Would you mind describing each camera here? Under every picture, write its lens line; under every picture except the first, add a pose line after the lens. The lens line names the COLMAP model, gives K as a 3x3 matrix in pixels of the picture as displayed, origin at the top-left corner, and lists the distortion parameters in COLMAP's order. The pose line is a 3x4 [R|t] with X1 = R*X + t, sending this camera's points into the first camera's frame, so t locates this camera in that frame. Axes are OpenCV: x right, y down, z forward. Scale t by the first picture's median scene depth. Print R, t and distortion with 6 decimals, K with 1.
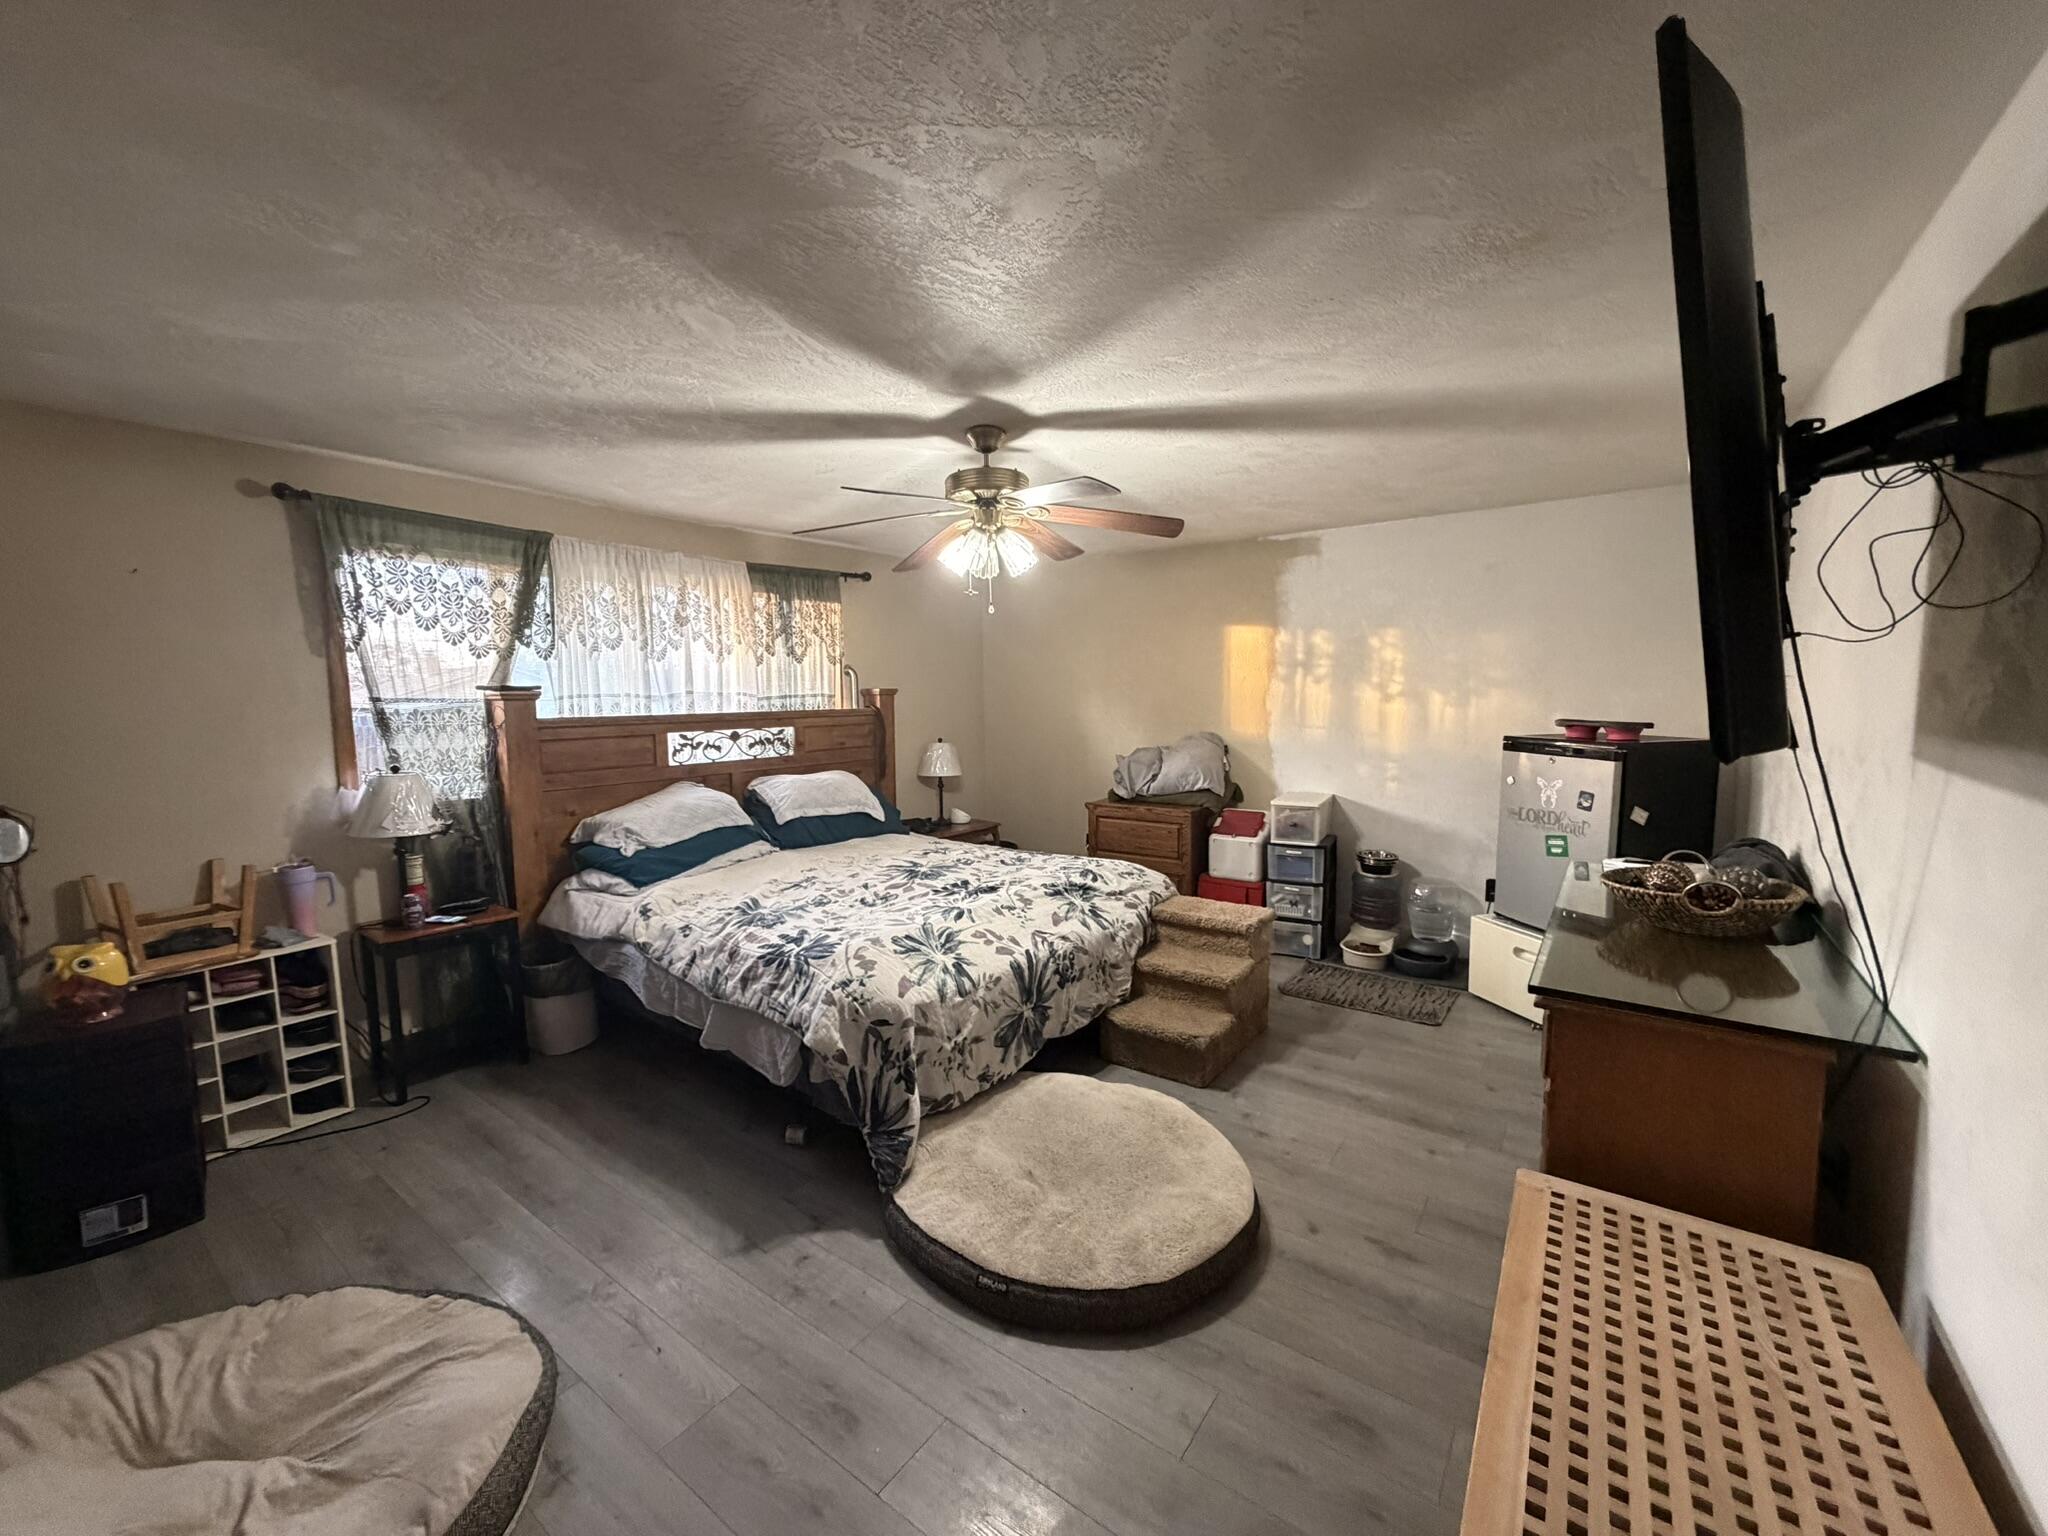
lens RADIAL K [[813.2, 0, 1018.1], [0, 813.2, 768.0], [0, 0, 1]] dist [0.000526, 0.000229]
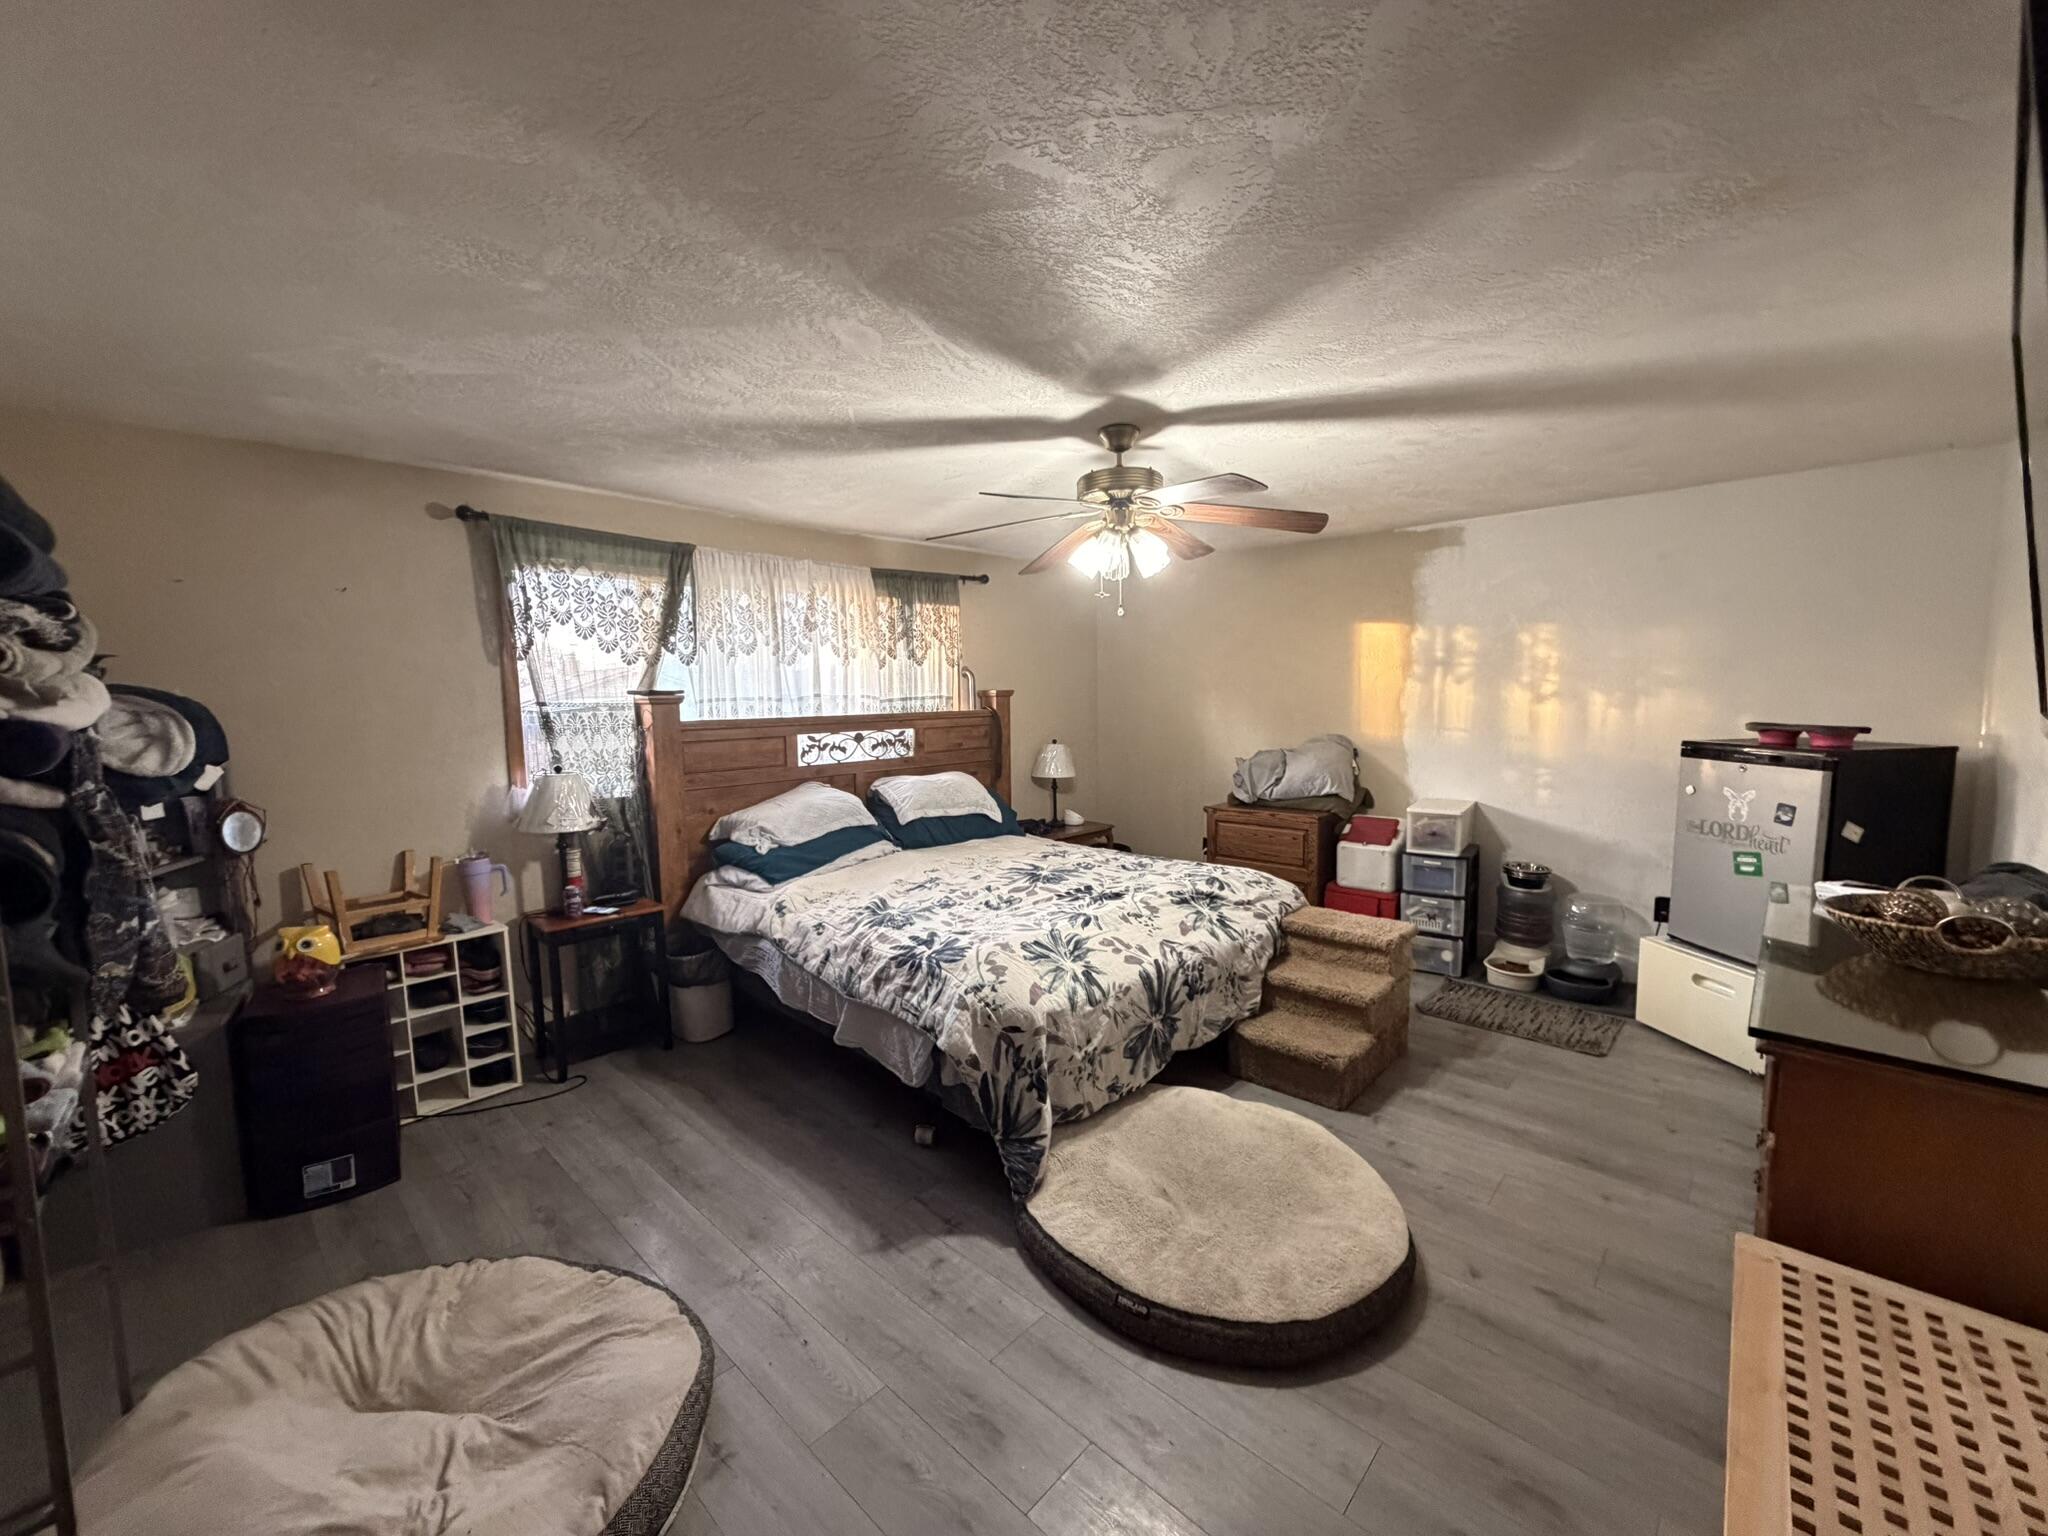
lens RADIAL K [[813.2, 0, 1018.1], [0, 813.2, 768.0], [0, 0, 1]] dist [0.000526, 0.000229]
pose [[0.992579, 0.007544, -0.121370, -0.035782], [-0.007242, 0.999969, 0.002928, -0.008067], [0.121388, -0.002028, 0.992603, 0.010818]]
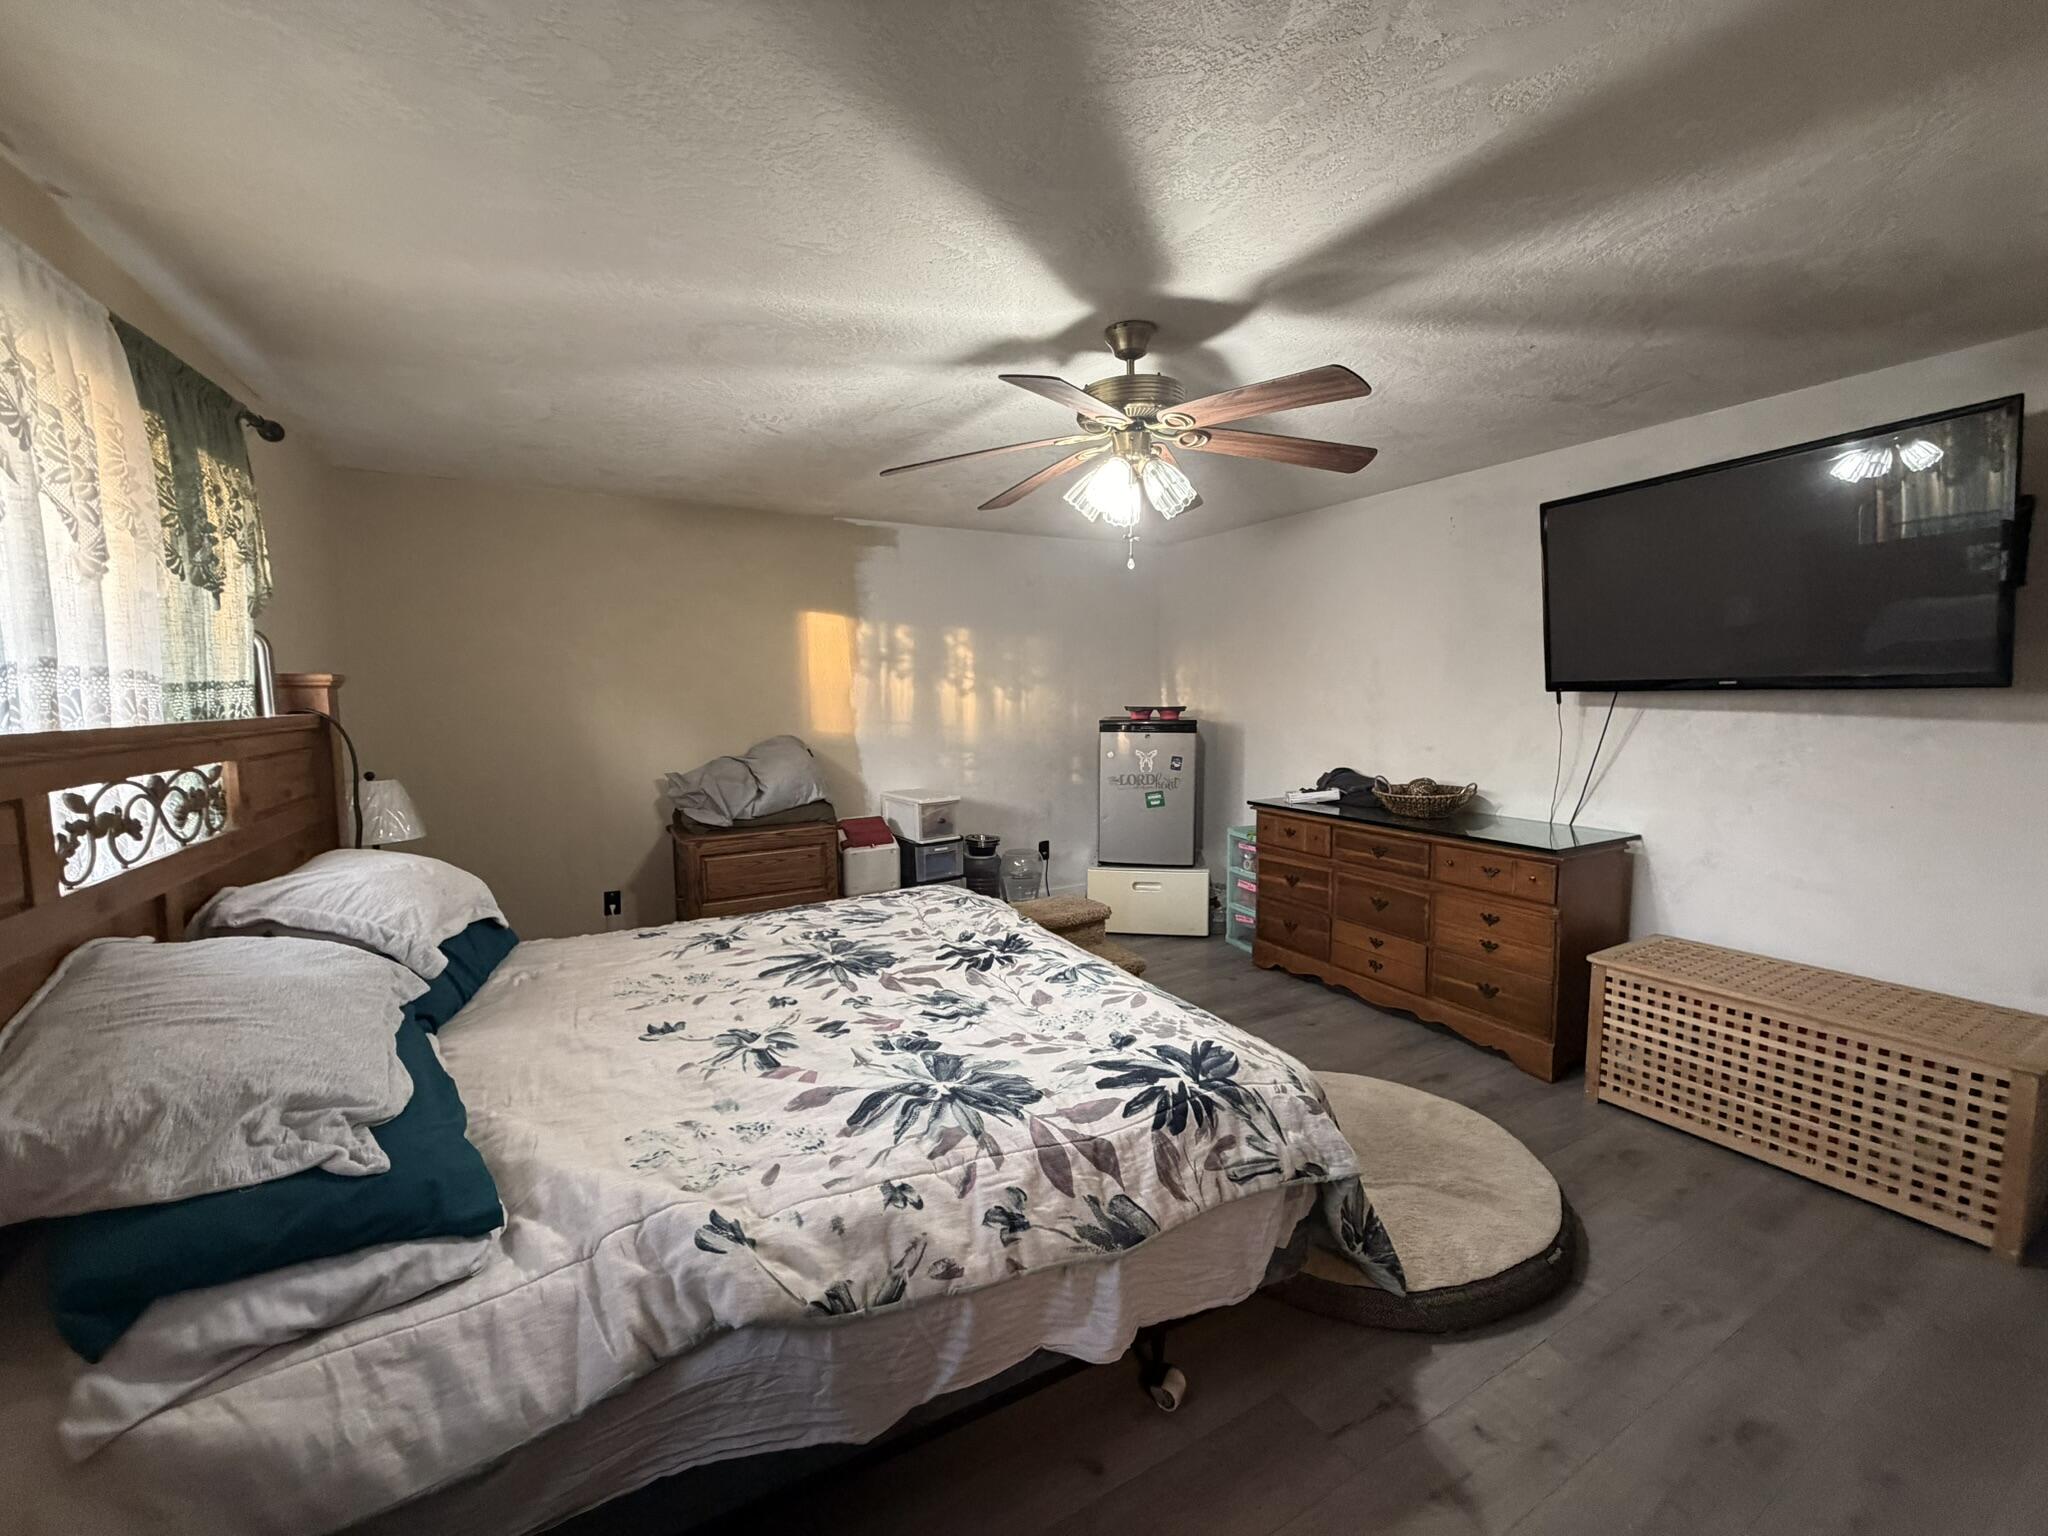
lens RADIAL K [[812.7, 0, 1024.0], [0, 812.7, 768.0], [0, 0, 1]] dist [-0.000436, 0.000040]
pose [[0.417758, -0.080361, 0.904998, -0.759114], [0.094859, 0.994495, 0.044520, -0.042615], [-0.903593, 0.067248, 0.423081, 0.742153]]
